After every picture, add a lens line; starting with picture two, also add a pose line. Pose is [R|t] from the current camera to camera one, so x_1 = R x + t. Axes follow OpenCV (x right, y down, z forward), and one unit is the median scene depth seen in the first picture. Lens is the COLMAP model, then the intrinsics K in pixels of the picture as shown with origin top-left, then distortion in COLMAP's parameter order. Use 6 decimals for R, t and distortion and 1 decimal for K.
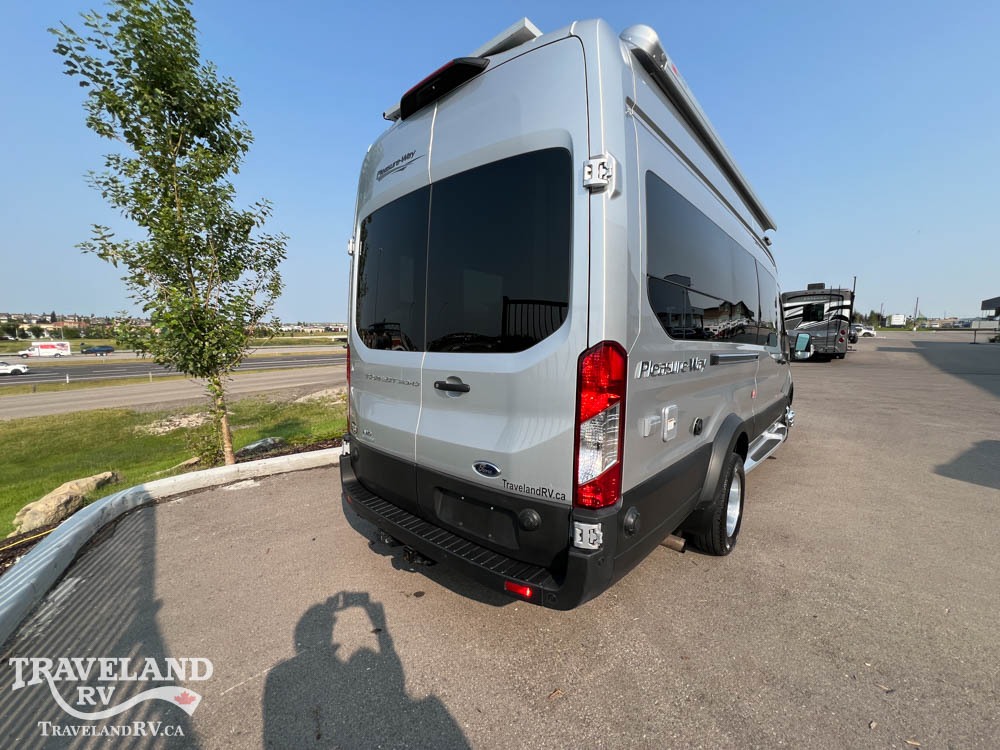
lens RADIAL K [[402.3, 0, 500.0], [0, 402.3, 375.0], [0, 0, 1]] dist [0.001979, 0.000345]
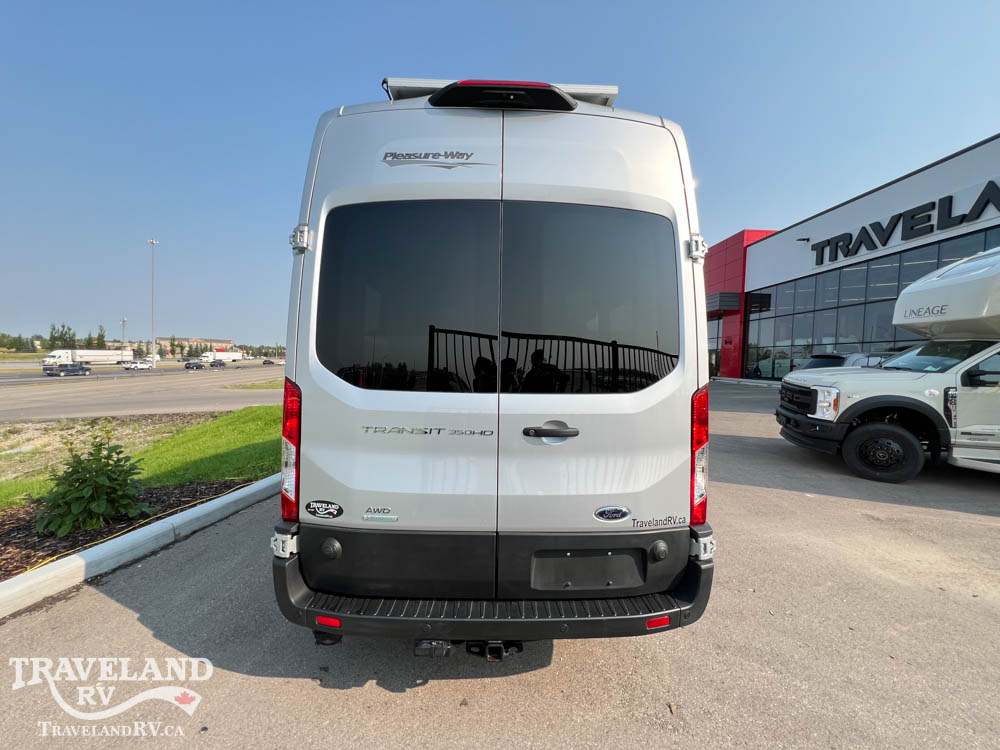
lens RADIAL K [[402.3, 0, 500.0], [0, 402.3, 375.0], [0, 0, 1]] dist [0.001979, 0.000345]
pose [[0.728098, -0.004990, 0.685454, -0.739667], [0.043616, 0.998284, -0.039062, -0.061817], [-0.684084, 0.058338, 0.727067, 0.376267]]
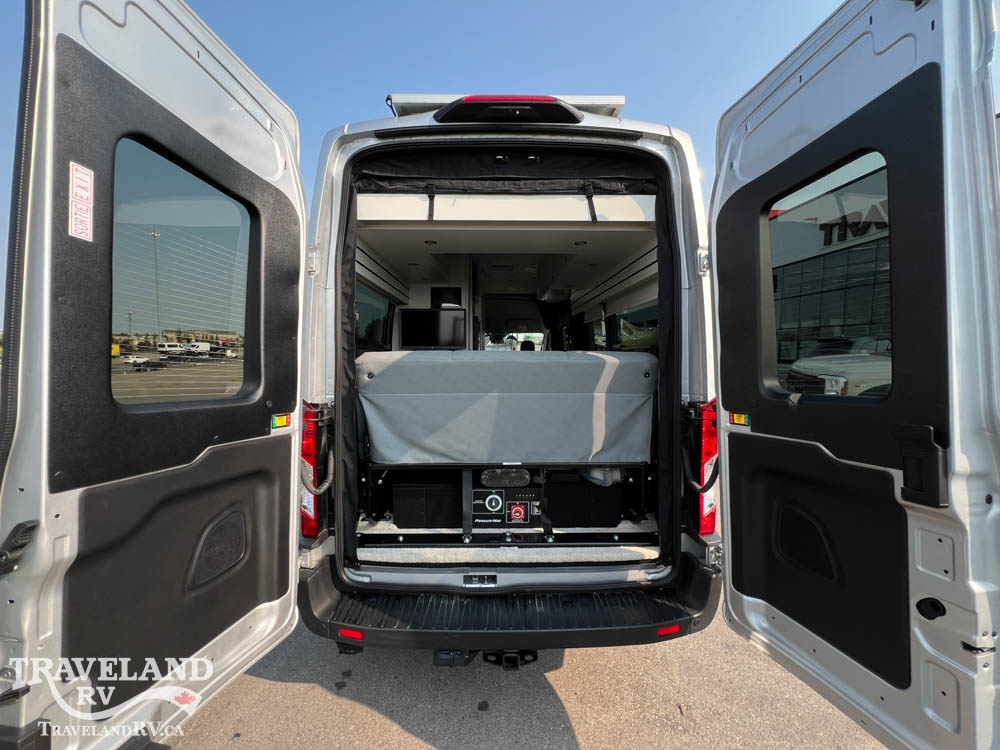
lens RADIAL K [[401.7, 0, 500.0], [0, 401.7, 375.0], [0, 0, 1]] dist [0.001835, 0.000247]
pose [[0.735151, -0.043355, 0.676516, -0.754069], [0.062398, 0.998044, -0.003845, -0.130028], [-0.675026, 0.045040, 0.736418, 0.374471]]
